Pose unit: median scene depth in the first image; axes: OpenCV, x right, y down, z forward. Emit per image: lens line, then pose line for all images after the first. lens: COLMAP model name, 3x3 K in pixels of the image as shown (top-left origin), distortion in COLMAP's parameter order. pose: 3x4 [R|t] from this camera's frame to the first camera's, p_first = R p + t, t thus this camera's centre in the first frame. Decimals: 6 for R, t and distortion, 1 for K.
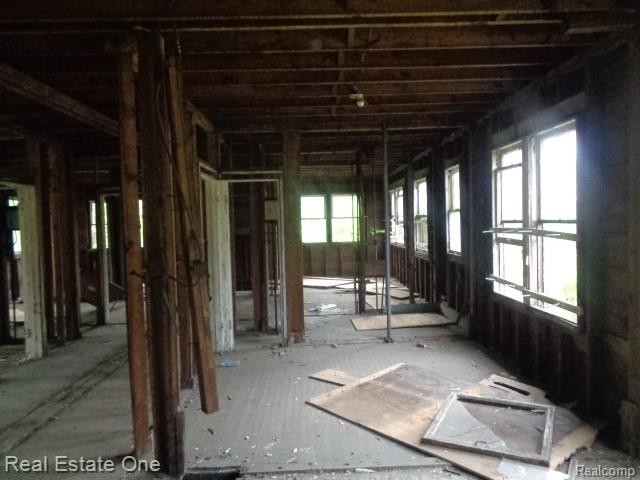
lens RADIAL K [[484.9, 0, 319.5], [0, 484.9, 237.4], [0, 0, 1]] dist [0.009704, 0.003760]
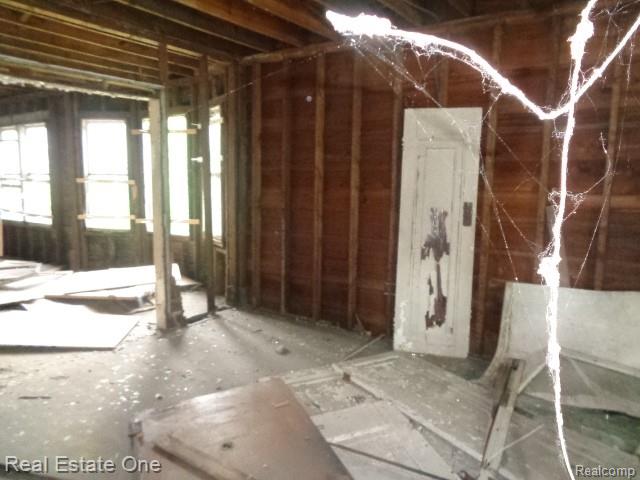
lens RADIAL K [[484.9, 0, 319.5], [0, 484.9, 237.4], [0, 0, 1]] dist [0.009704, 0.003760]
pose [[0.579170, -0.071237, 0.812088, -0.394920], [0.007010, 0.996573, 0.082421, 0.059788], [-0.815177, -0.042044, 0.577685, -0.900789]]
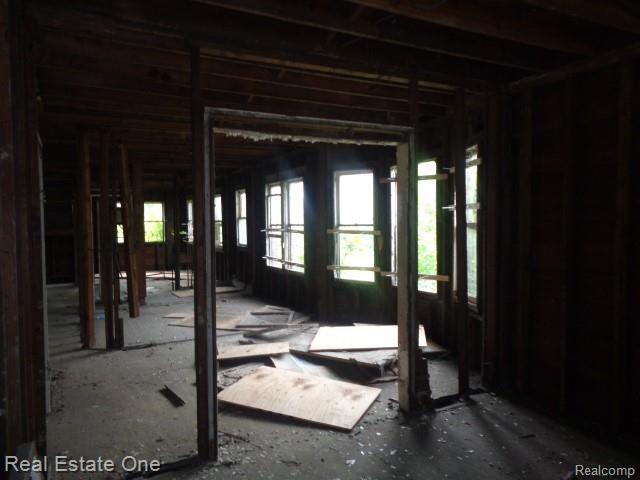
lens RADIAL K [[484.9, 0, 319.5], [0, 484.9, 237.4], [0, 0, 1]] dist [0.009704, 0.003760]
pose [[0.895975, -0.001357, 0.444103, -0.284361], [0.006146, 0.999937, -0.009344, 0.033945], [-0.444062, 0.011102, 0.895927, -0.750939]]
